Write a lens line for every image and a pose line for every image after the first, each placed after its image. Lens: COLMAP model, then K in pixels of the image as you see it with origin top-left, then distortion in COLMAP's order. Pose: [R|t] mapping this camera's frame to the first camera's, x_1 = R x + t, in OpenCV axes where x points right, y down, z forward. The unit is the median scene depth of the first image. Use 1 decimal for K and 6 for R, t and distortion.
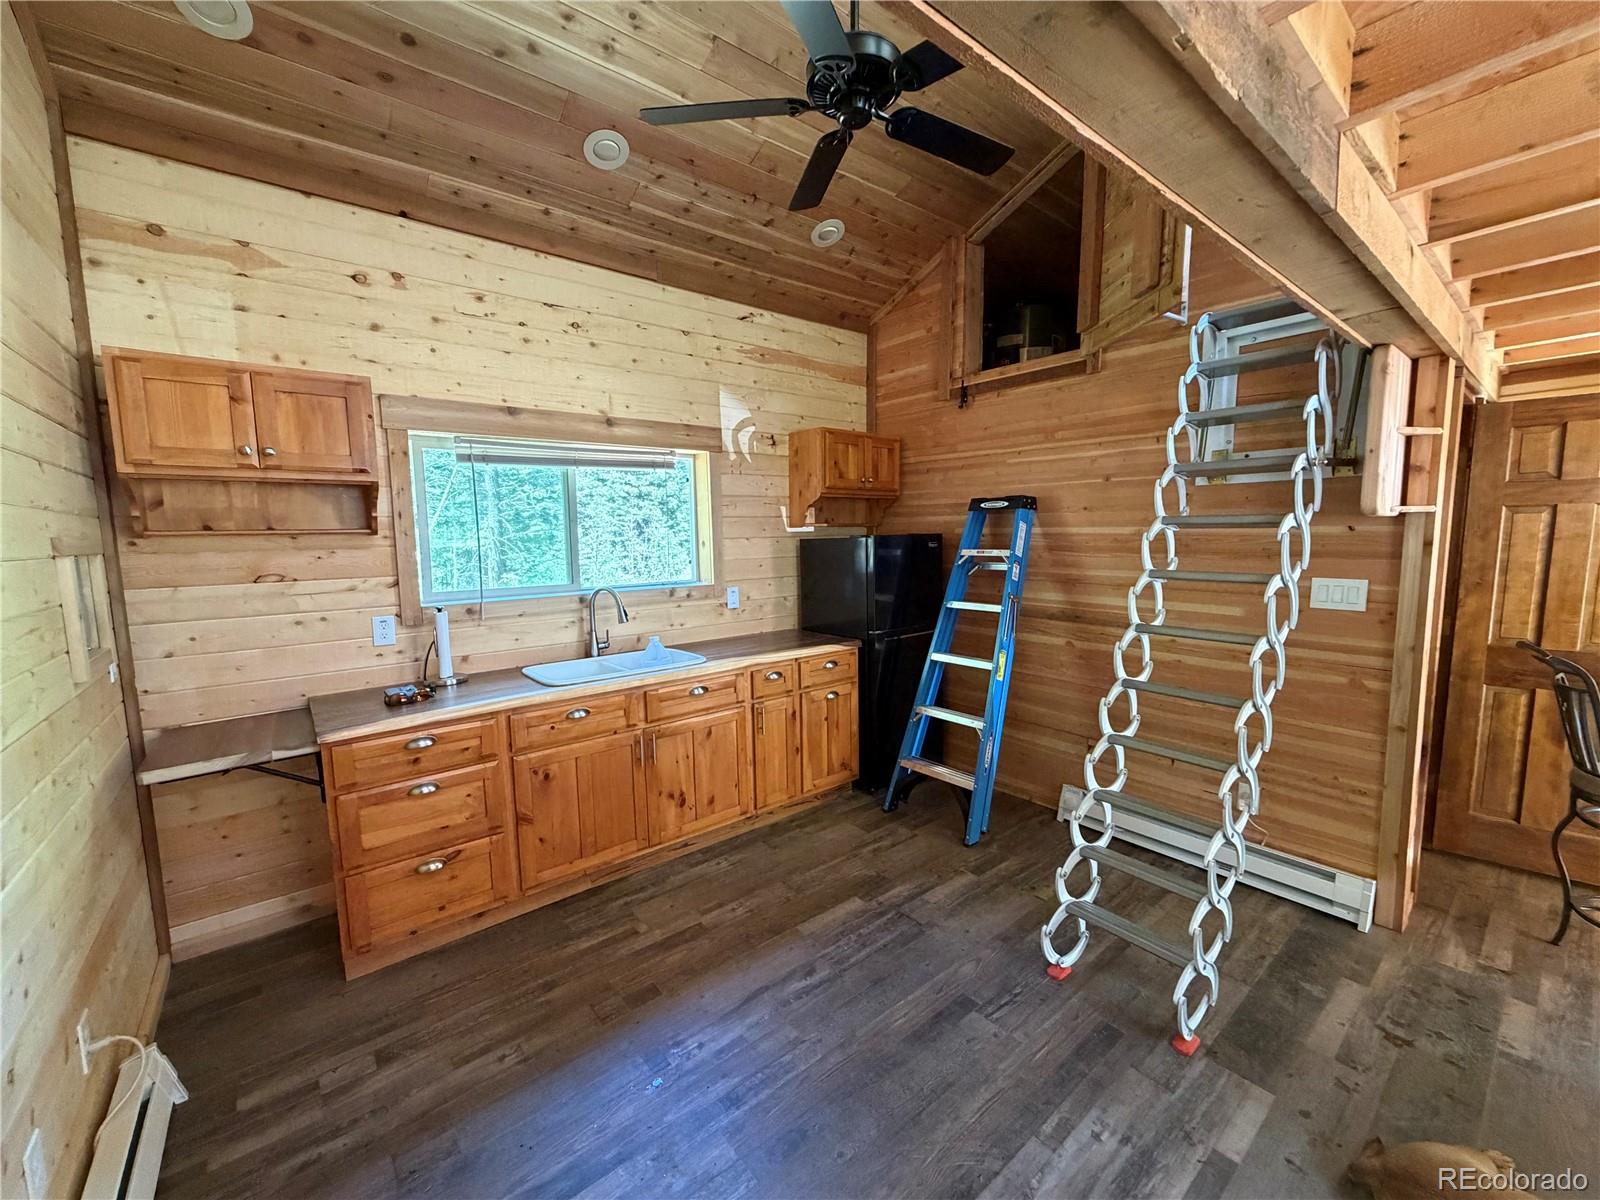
lens RADIAL K [[635.8, 0, 798.2], [0, 635.8, 600.1], [0, 0, 1]] dist [-0.001473, 0.000472]
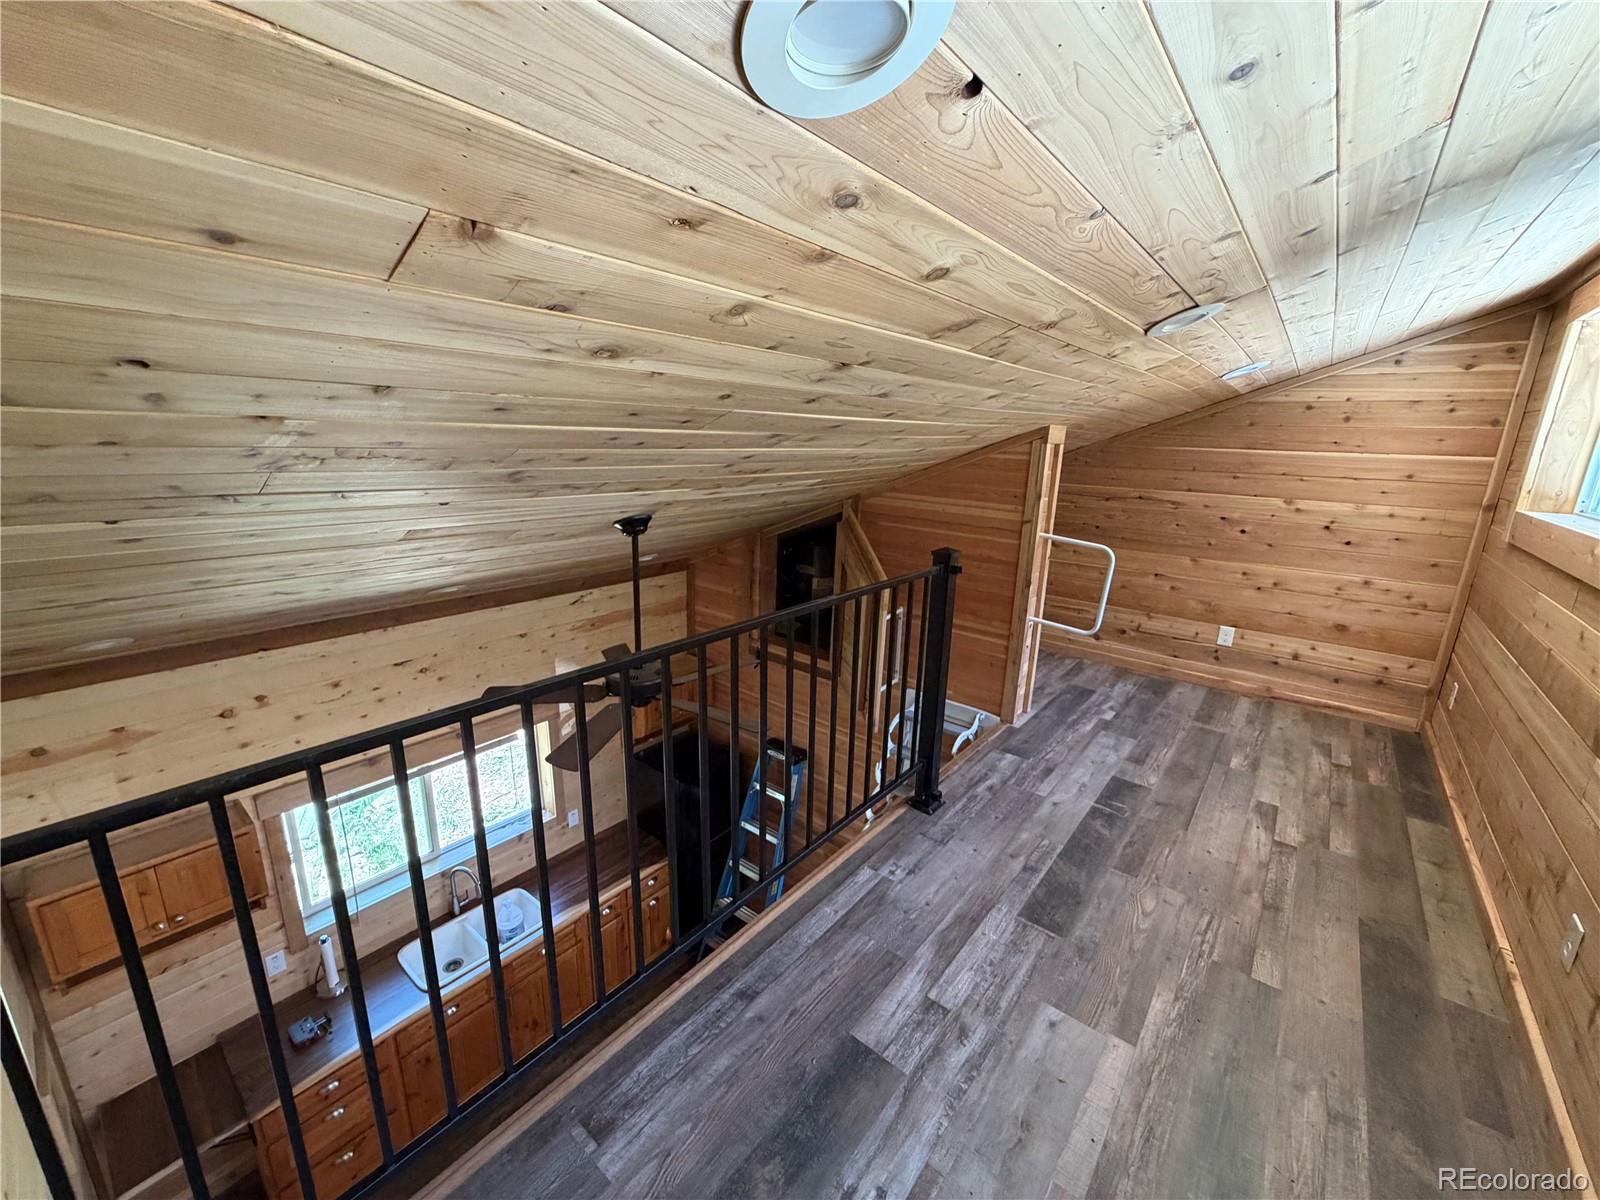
lens RADIAL K [[635.8, 0, 798.2], [0, 635.8, 600.1], [0, 0, 1]] dist [-0.001473, 0.000472]
pose [[0.978492, -0.010868, 0.205997, 0.102776], [-0.019854, 0.989013, 0.146486, -0.836300], [-0.205326, -0.147425, 0.967526, -0.308181]]
